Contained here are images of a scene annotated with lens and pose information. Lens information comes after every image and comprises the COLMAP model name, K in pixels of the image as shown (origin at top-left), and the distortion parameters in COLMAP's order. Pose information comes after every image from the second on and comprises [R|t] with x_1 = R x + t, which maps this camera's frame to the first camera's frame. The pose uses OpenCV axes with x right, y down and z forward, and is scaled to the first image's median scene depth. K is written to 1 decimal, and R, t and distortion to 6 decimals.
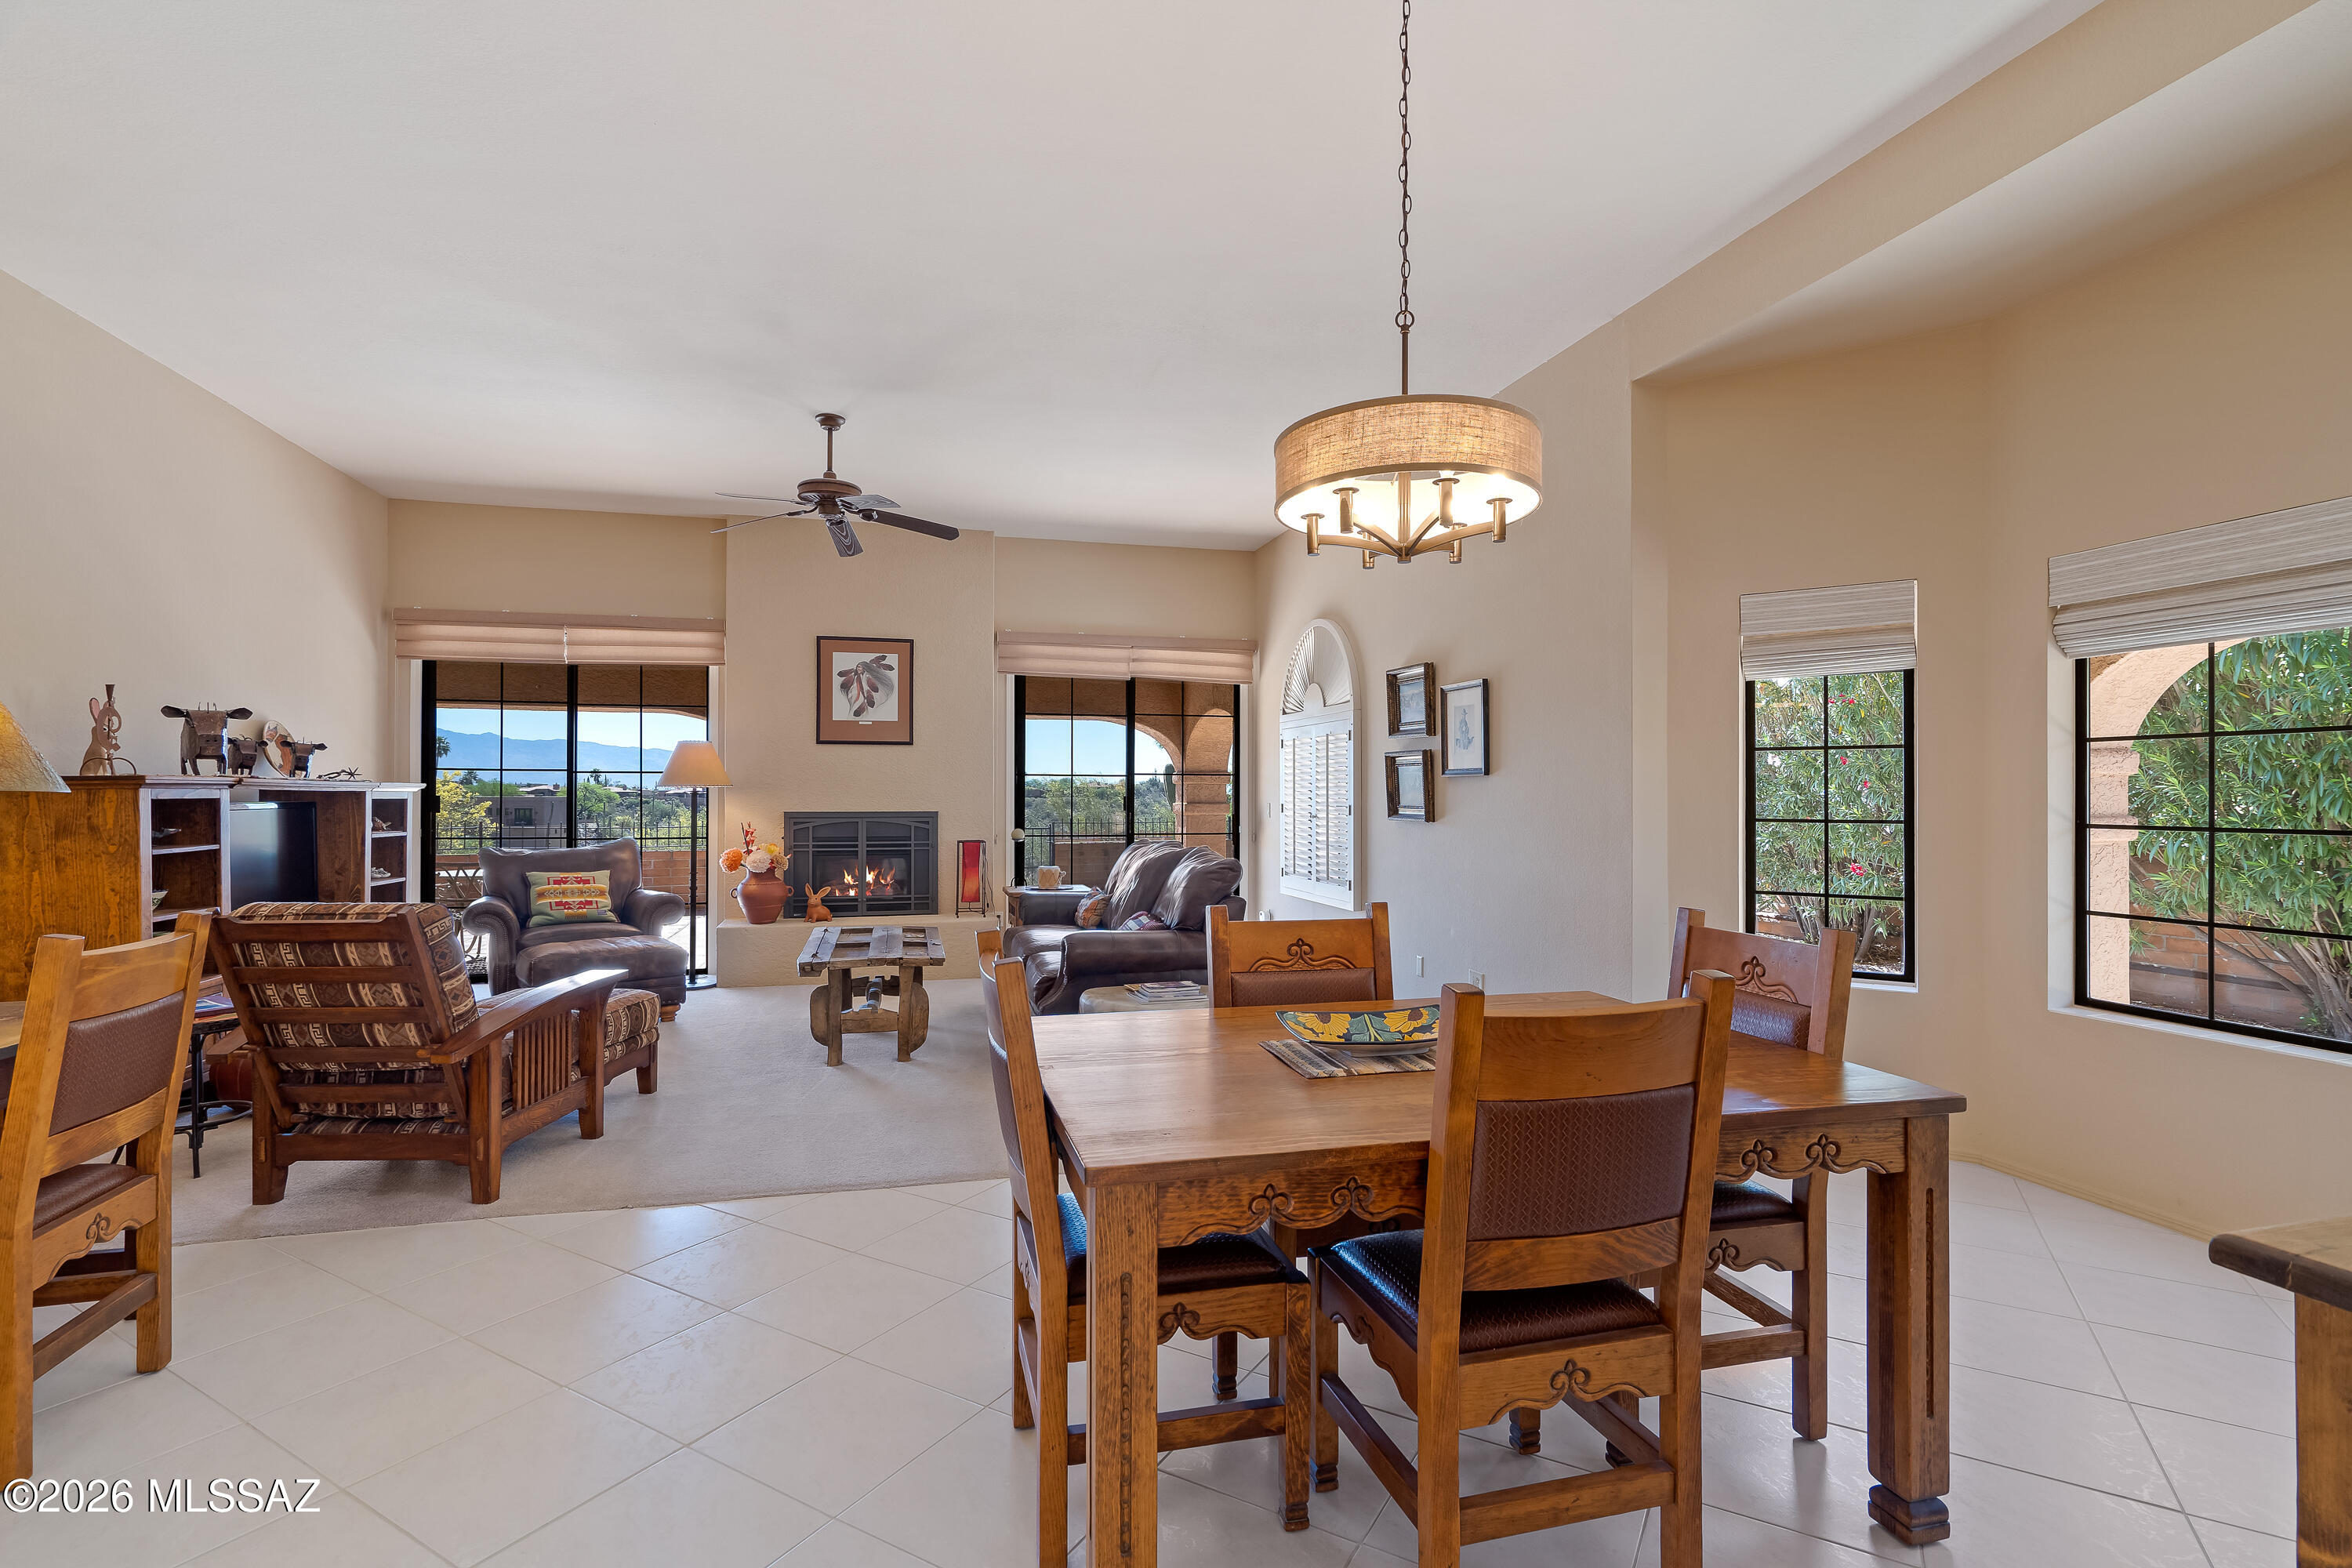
lens RADIAL K [[1117.1, 0, 1191.5], [0, 1117.1, 795.9], [0, 0, 1]] dist [-0.000219, 0.001004]
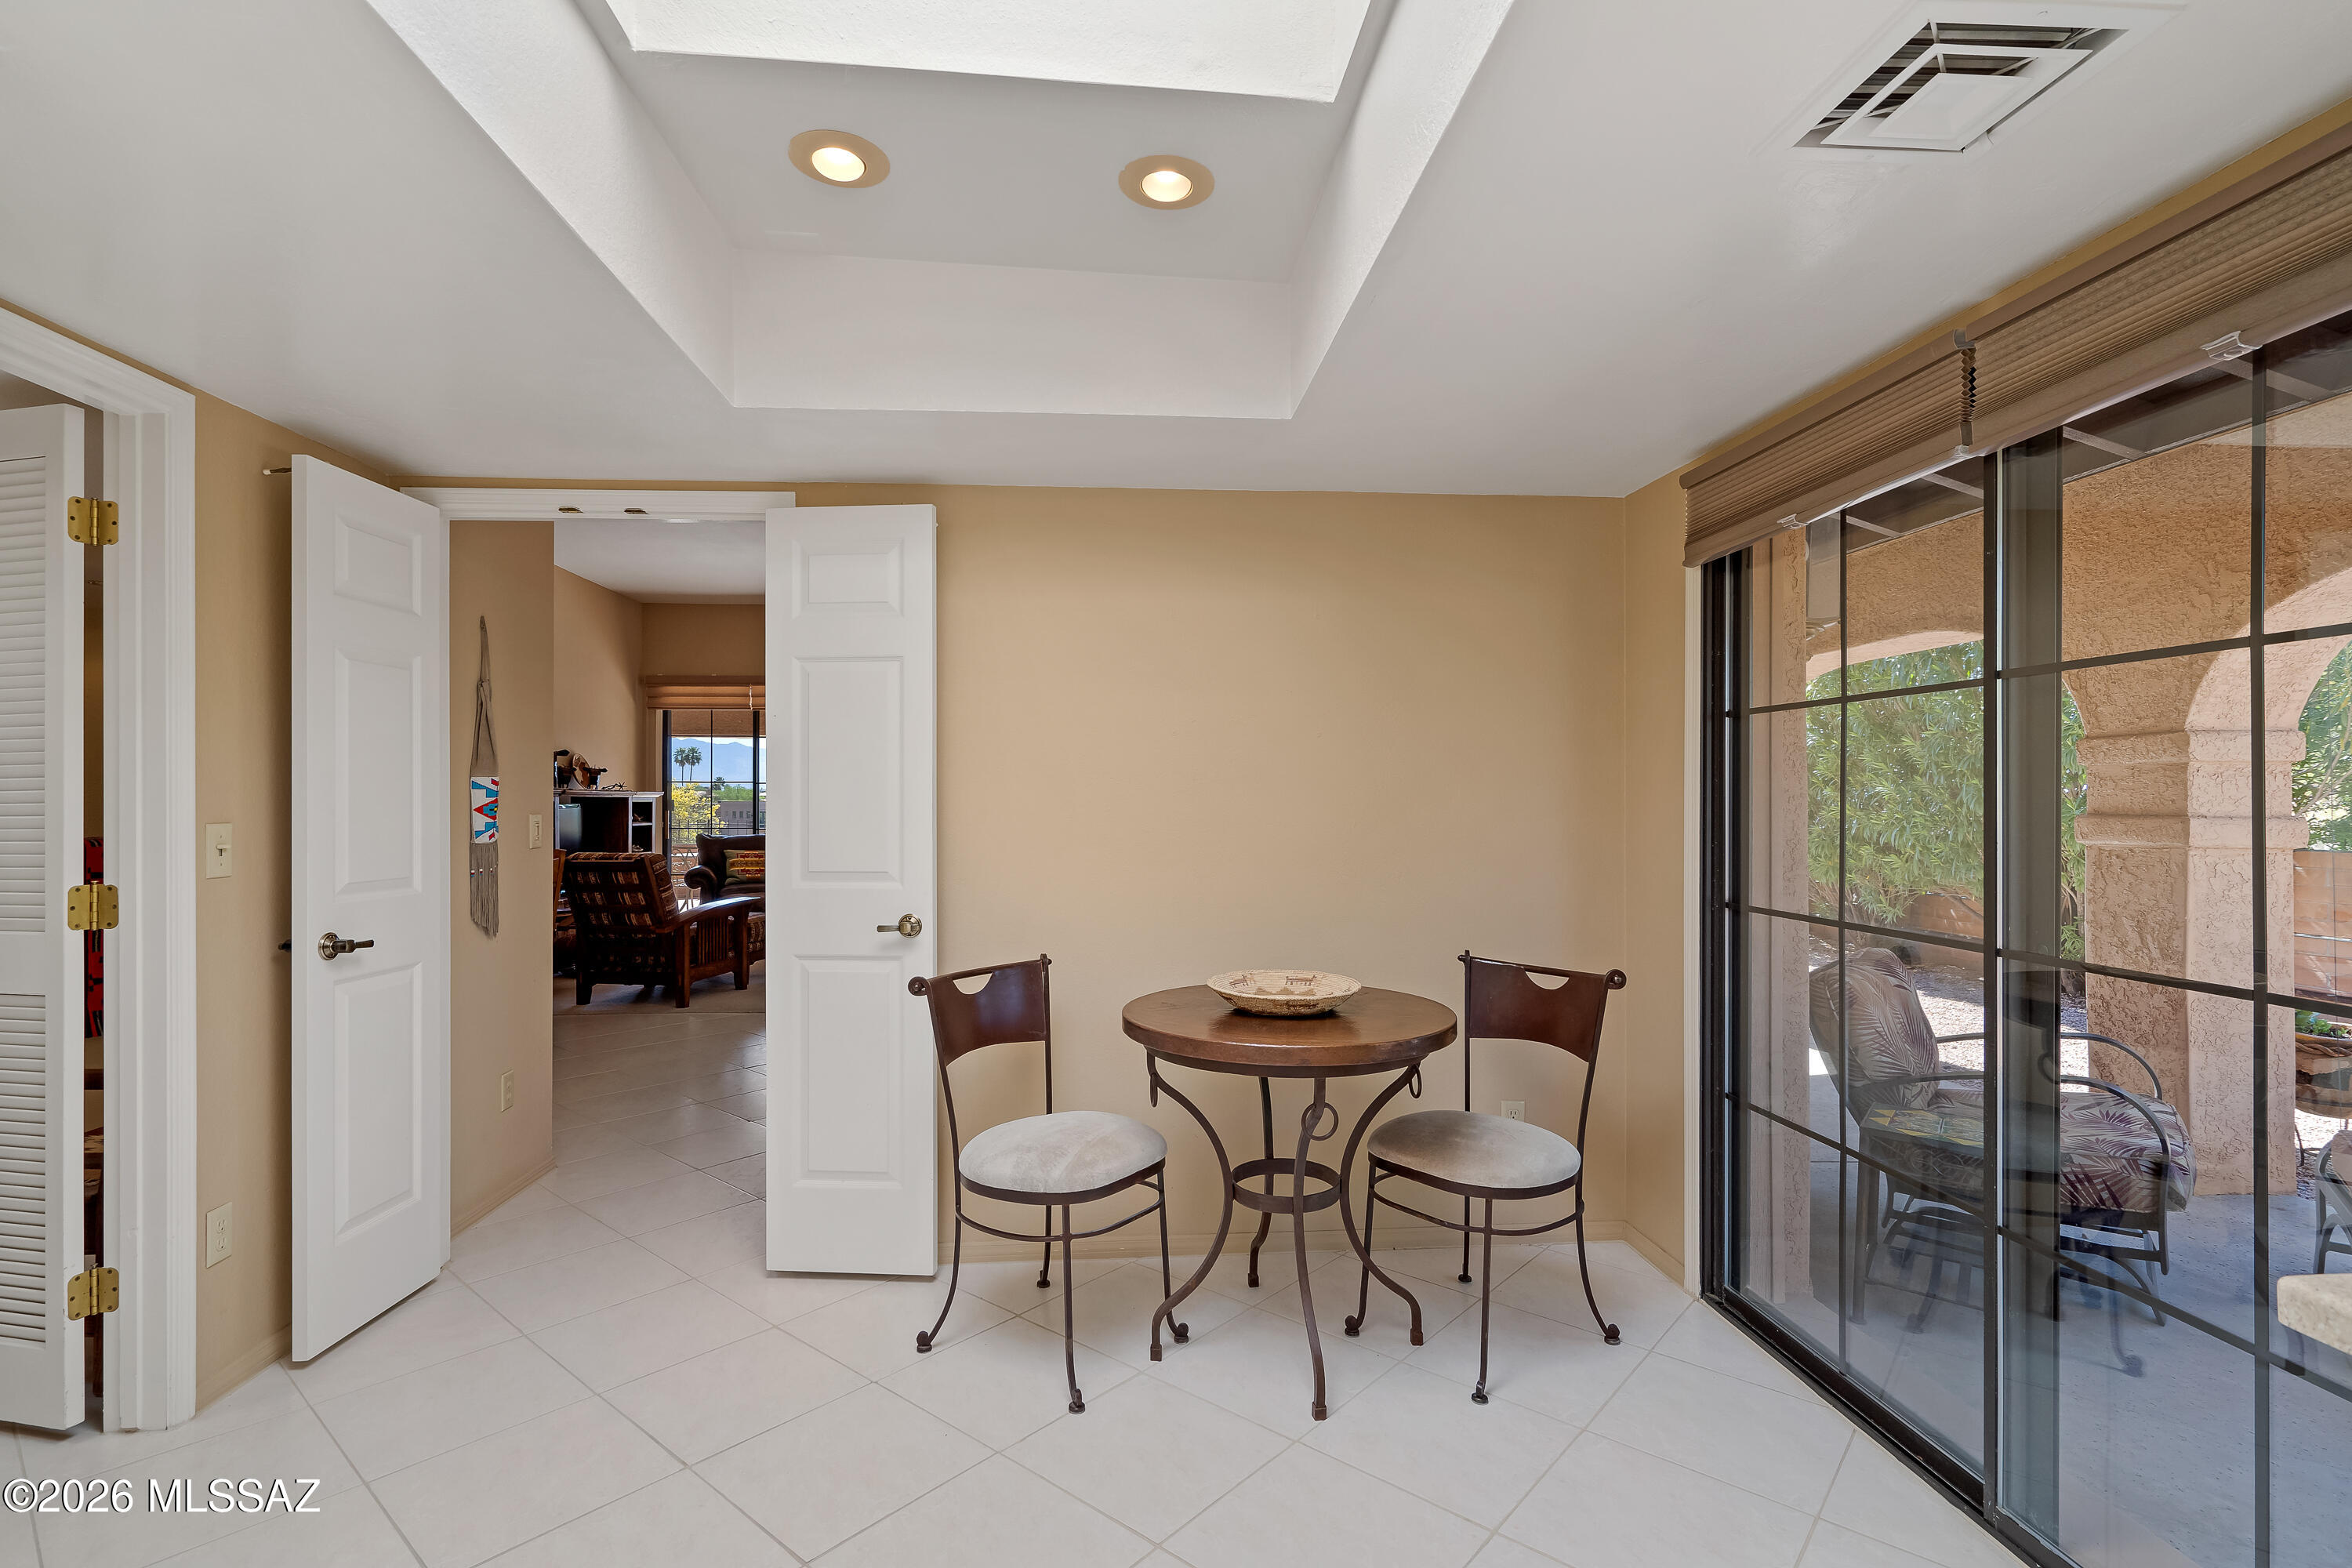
lens RADIAL K [[1117.1, 0, 1166.0], [0, 1117.1, 779.3], [0, 0, 1]] dist [-0.000219, 0.001004]
pose [[0.981500, -0.015264, -0.190853, 0.301584], [0.012484, 0.999798, -0.015757, 0.004896], [0.191055, 0.013083, 0.981492, -0.396733]]
